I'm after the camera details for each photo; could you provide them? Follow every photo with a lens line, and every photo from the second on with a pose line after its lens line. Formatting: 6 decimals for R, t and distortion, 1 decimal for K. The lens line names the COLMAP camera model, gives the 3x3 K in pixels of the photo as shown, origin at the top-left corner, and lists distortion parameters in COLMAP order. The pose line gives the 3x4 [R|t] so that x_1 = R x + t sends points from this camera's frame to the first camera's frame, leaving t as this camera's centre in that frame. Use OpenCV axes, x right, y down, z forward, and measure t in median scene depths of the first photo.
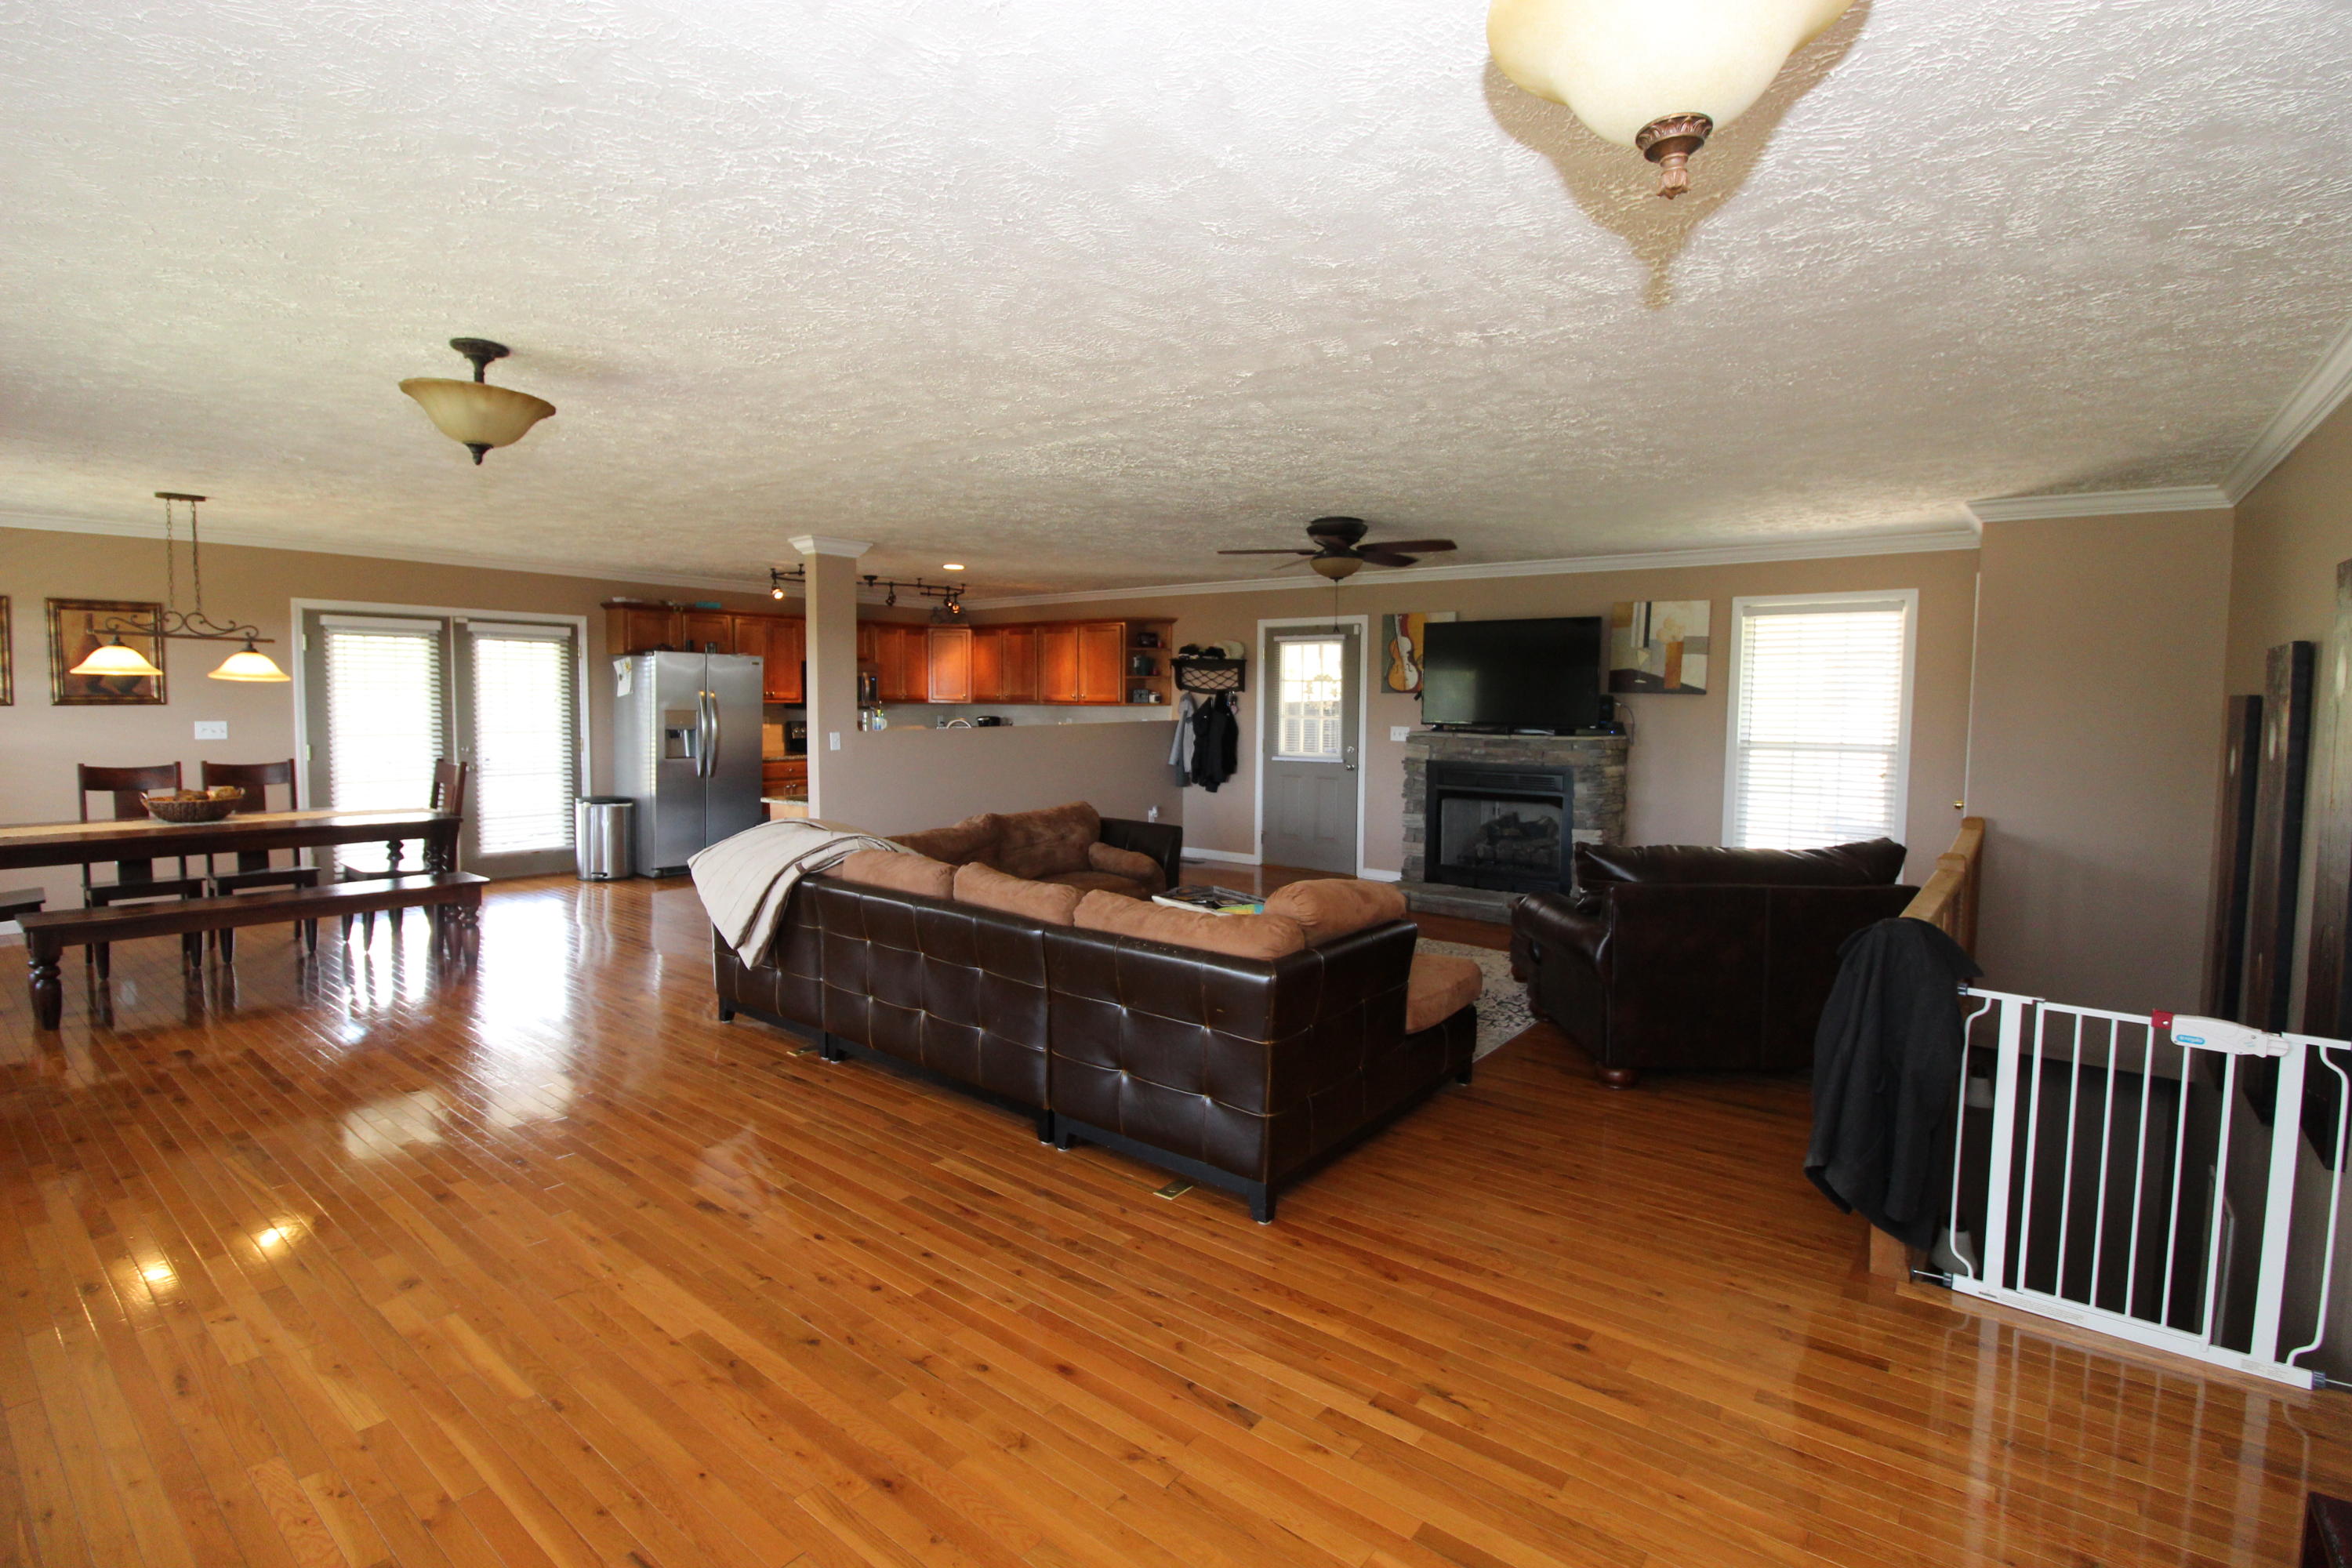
lens RADIAL K [[1090.7, 0, 1168.0], [0, 1090.7, 773.6], [0, 0, 1]] dist [-0.003769, -0.009340]
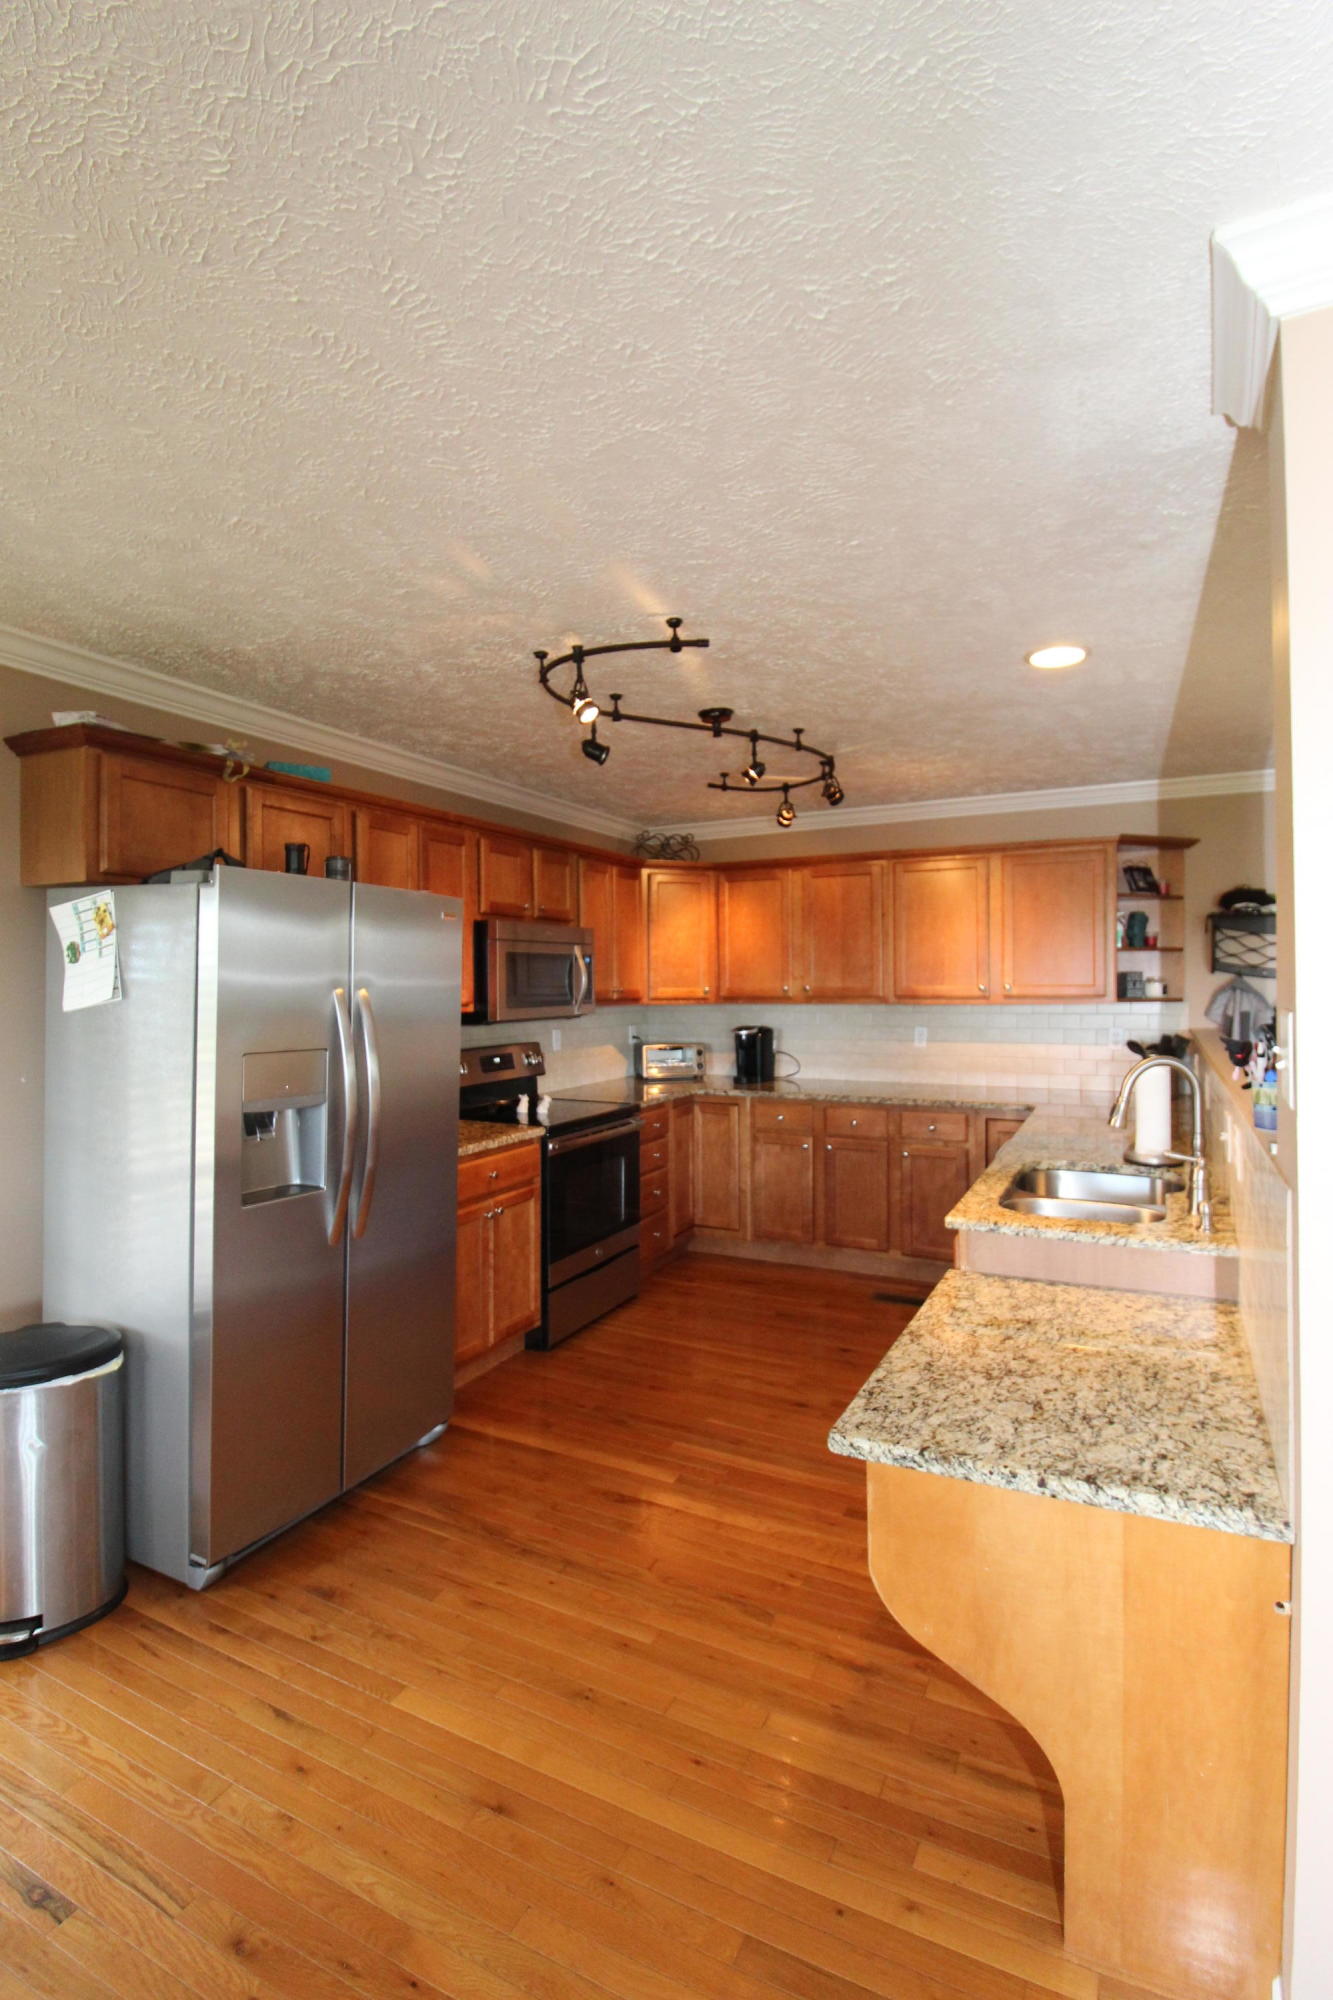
lens RADIAL K [[946.1, 0, 681.5], [0, 946.1, 989.7], [0, 0, 1]] dist [-0.004654, -0.008199]
pose [[0.976243, -0.017579, 0.215965, -0.930939], [0.031655, 0.997581, -0.061892, -0.130554], [-0.214354, 0.067258, 0.974438, 1.653937]]
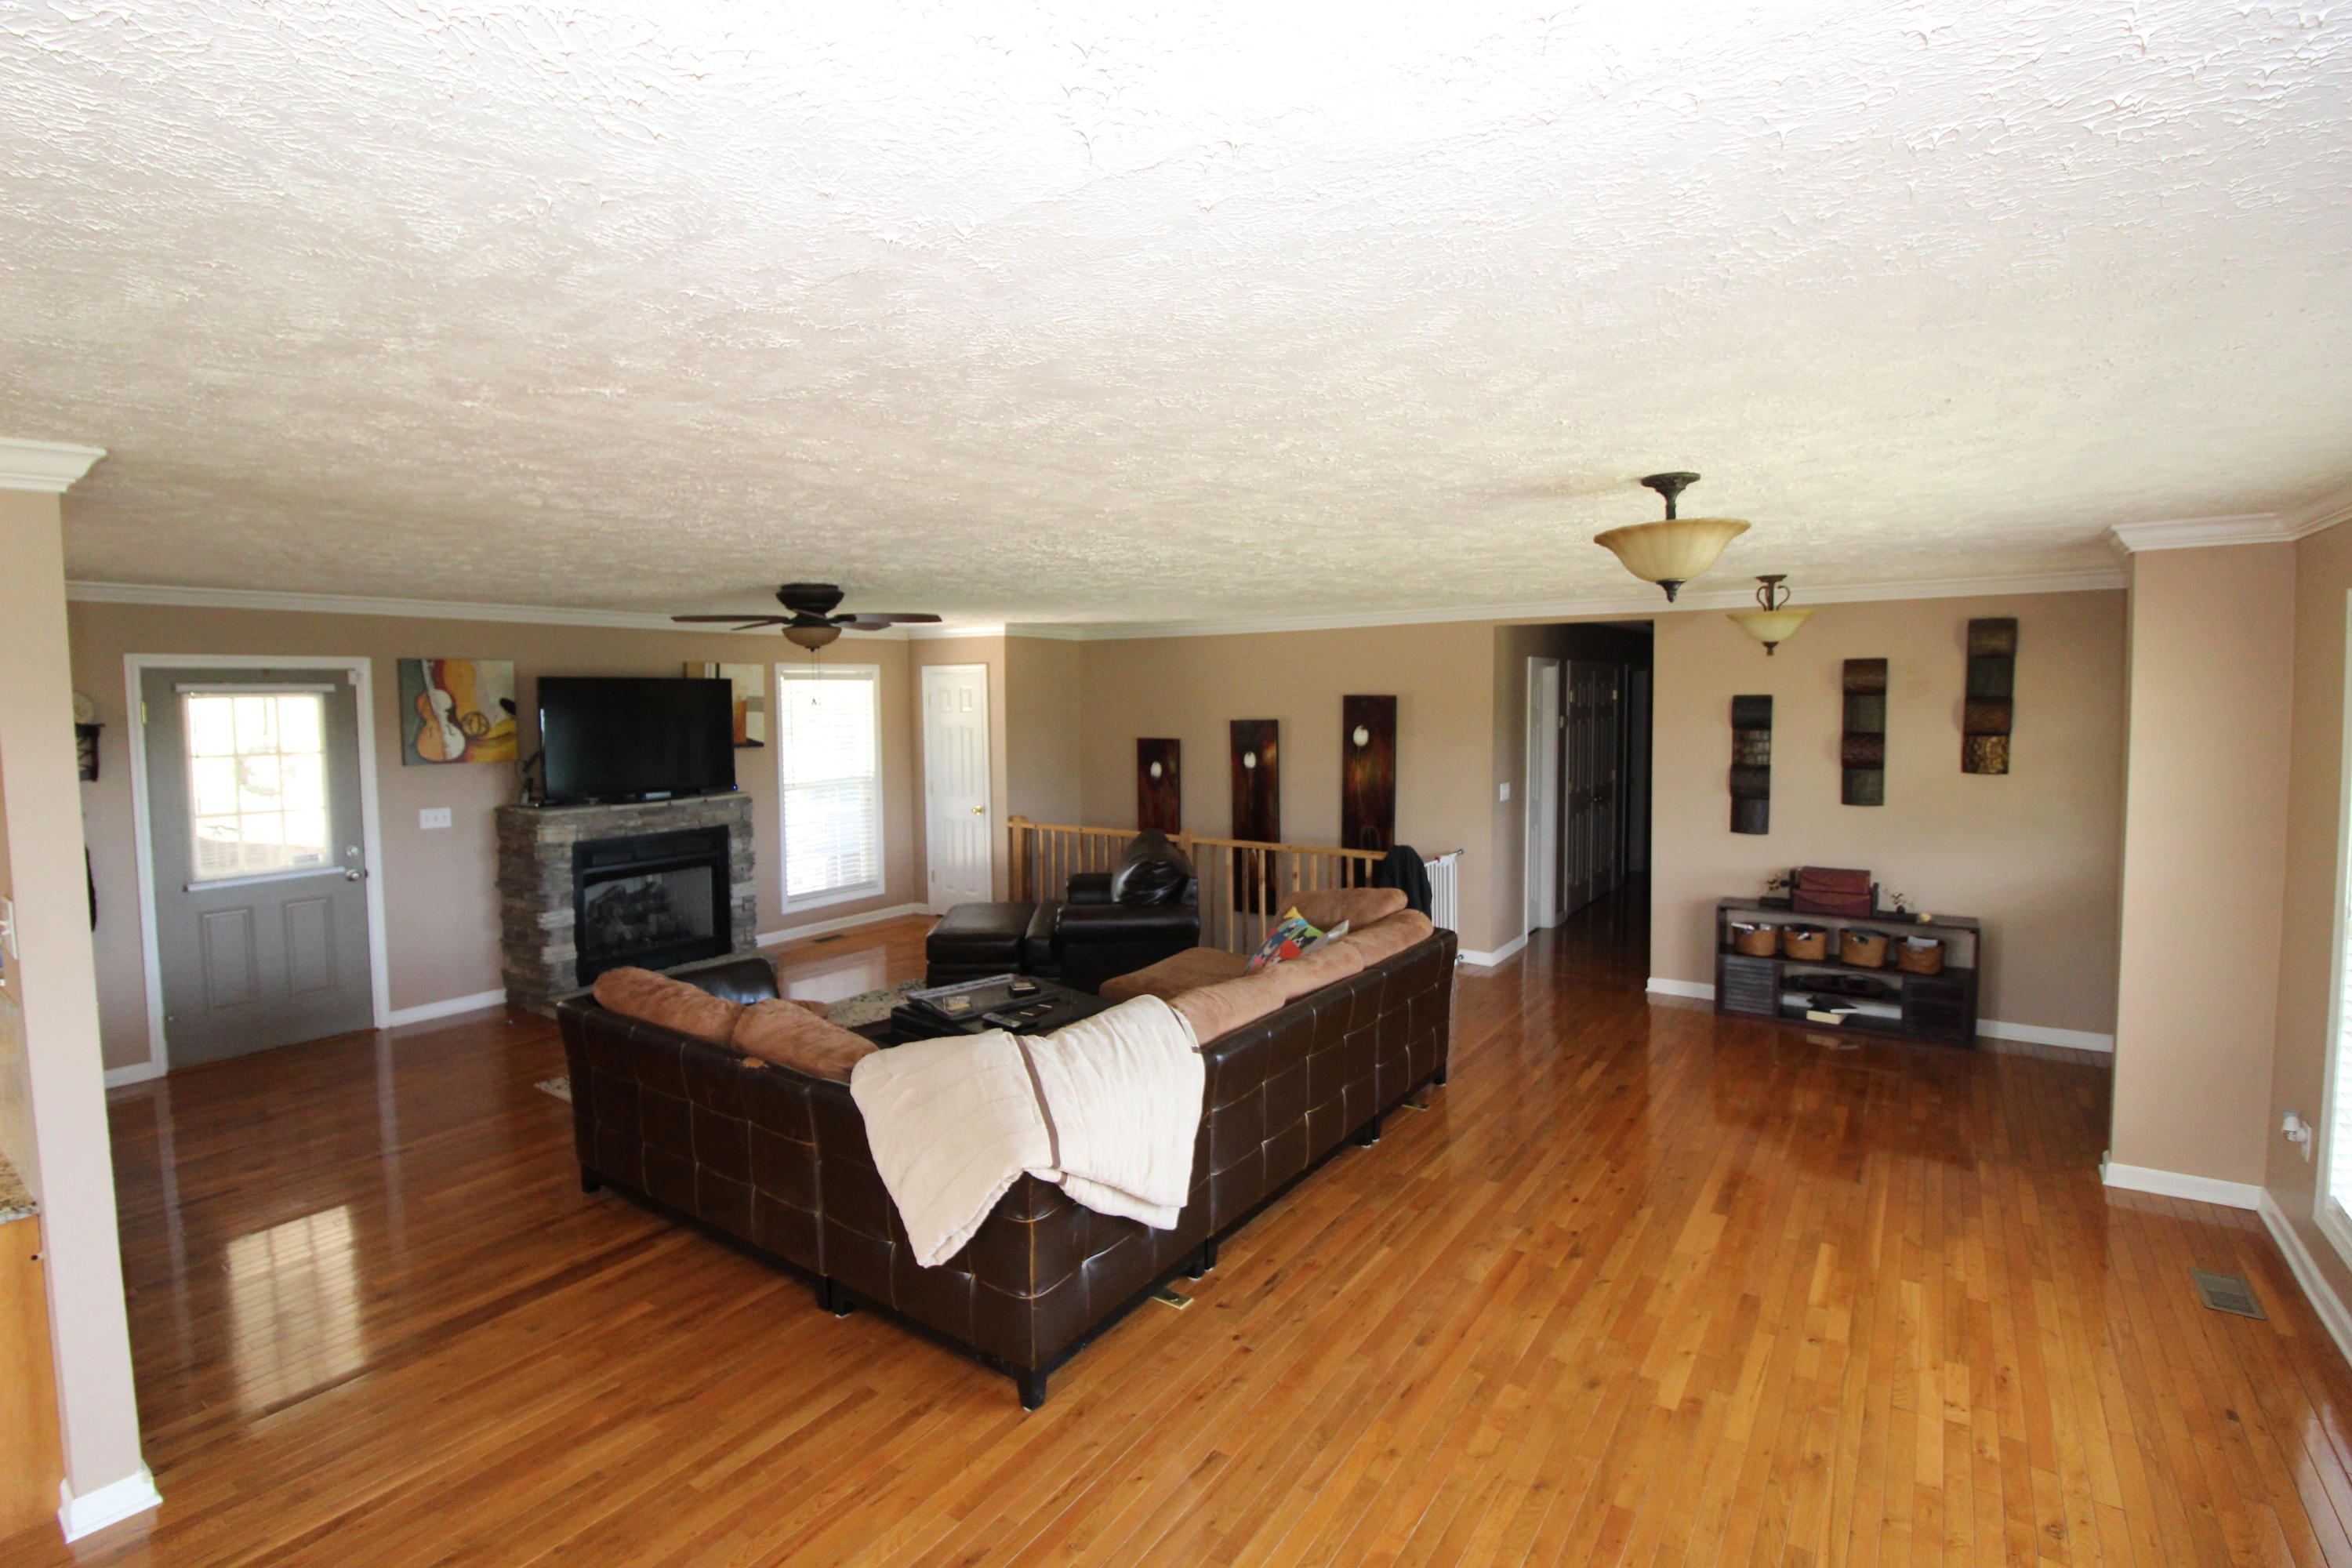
lens RADIAL K [[1090.7, 0, 1167.9], [0, 1090.7, 757.8], [0, 0, 1]] dist [-0.003769, -0.009340]
pose [[-0.063133, -0.065542, 0.995851, -1.326164], [0.080581, 0.994249, 0.070545, -0.213090], [-0.994747, 0.084700, -0.057488, 1.273154]]
